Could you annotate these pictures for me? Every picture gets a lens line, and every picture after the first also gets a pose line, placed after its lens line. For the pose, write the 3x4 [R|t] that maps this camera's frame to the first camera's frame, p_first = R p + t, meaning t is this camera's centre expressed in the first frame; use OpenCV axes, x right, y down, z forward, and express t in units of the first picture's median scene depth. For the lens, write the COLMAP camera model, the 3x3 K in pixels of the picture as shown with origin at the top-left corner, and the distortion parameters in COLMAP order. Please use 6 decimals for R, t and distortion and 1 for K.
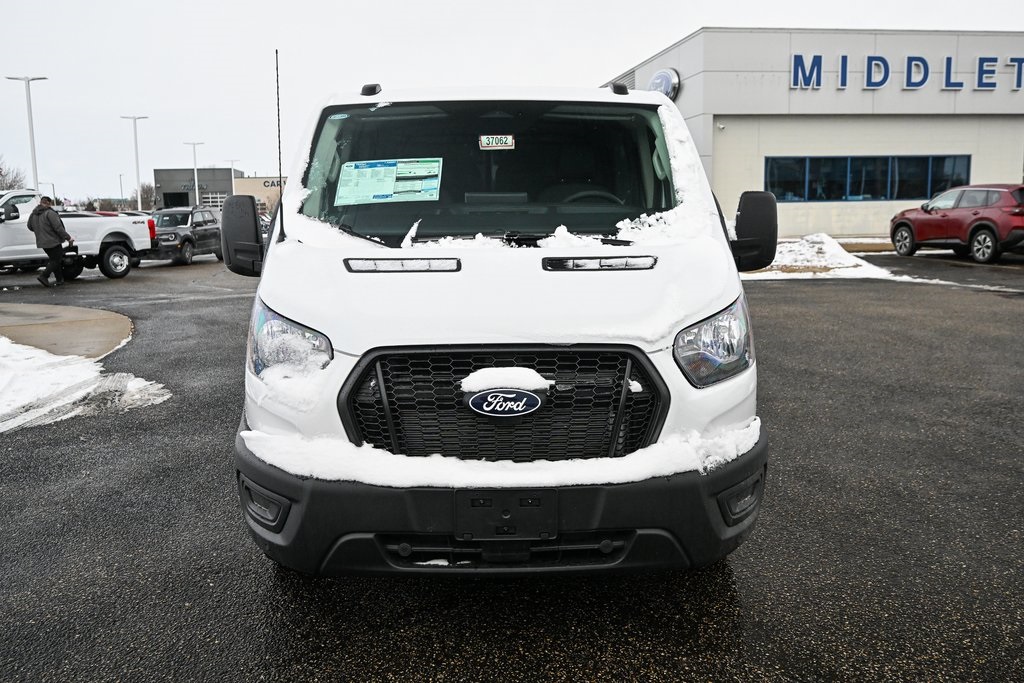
lens RADIAL K [[876.7, 0, 502.7], [0, 876.7, 340.7], [0, 0, 1]] dist [-0.003885, -0.003466]
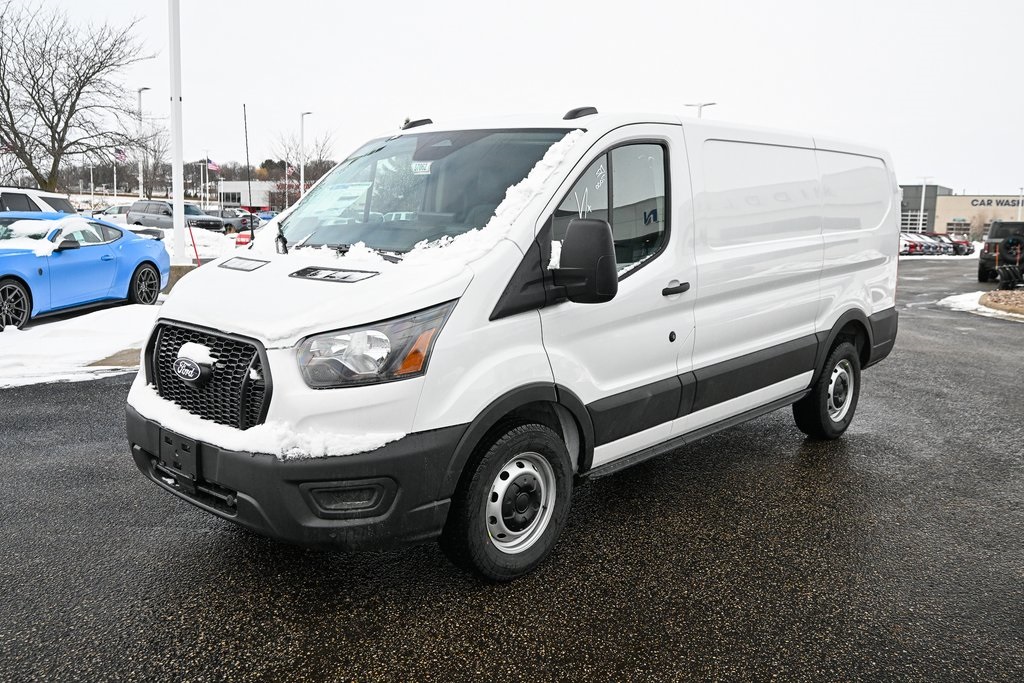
lens RADIAL K [[876.7, 0, 508.9], [0, 876.7, 338.4], [0, 0, 1]] dist [-0.003885, -0.003466]
pose [[0.713626, 0.128568, -0.688627, 1.214166], [-0.142360, 0.989118, 0.037142, -0.090479], [0.685909, 0.071527, 0.724164, 0.365576]]
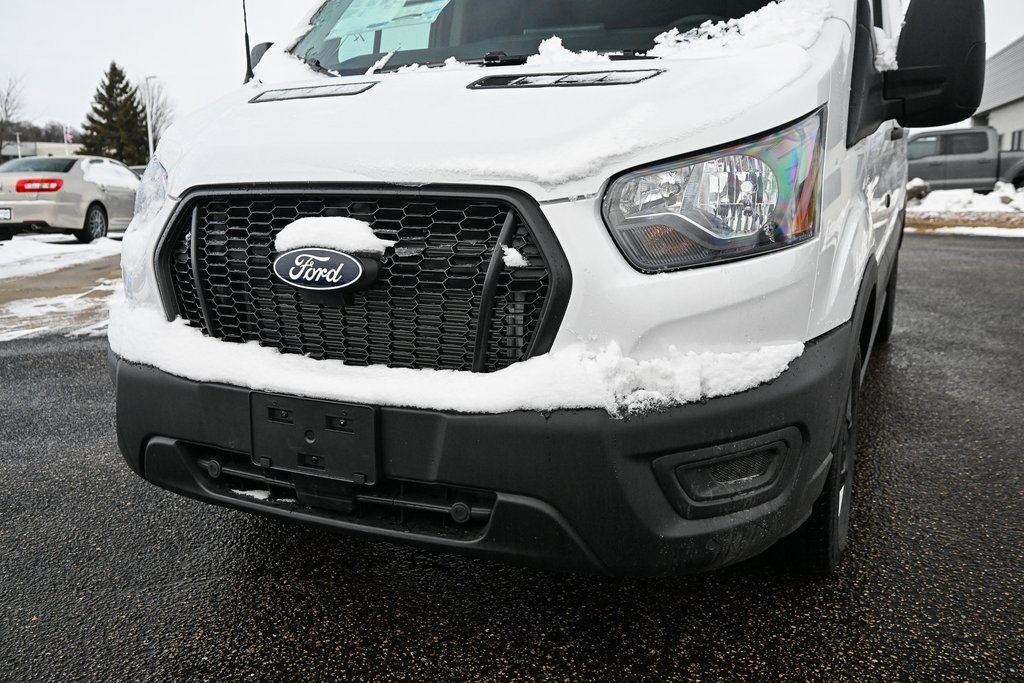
lens RADIAL K [[876.7, 0, 512.3], [0, 876.7, 345.9], [0, 0, 1]] dist [-0.003885, -0.003466]
pose [[0.897300, 0.089326, -0.432289, 0.413467], [-0.069486, 0.995685, 0.061511, 0.075292], [0.435918, -0.025156, 0.899635, 0.456460]]
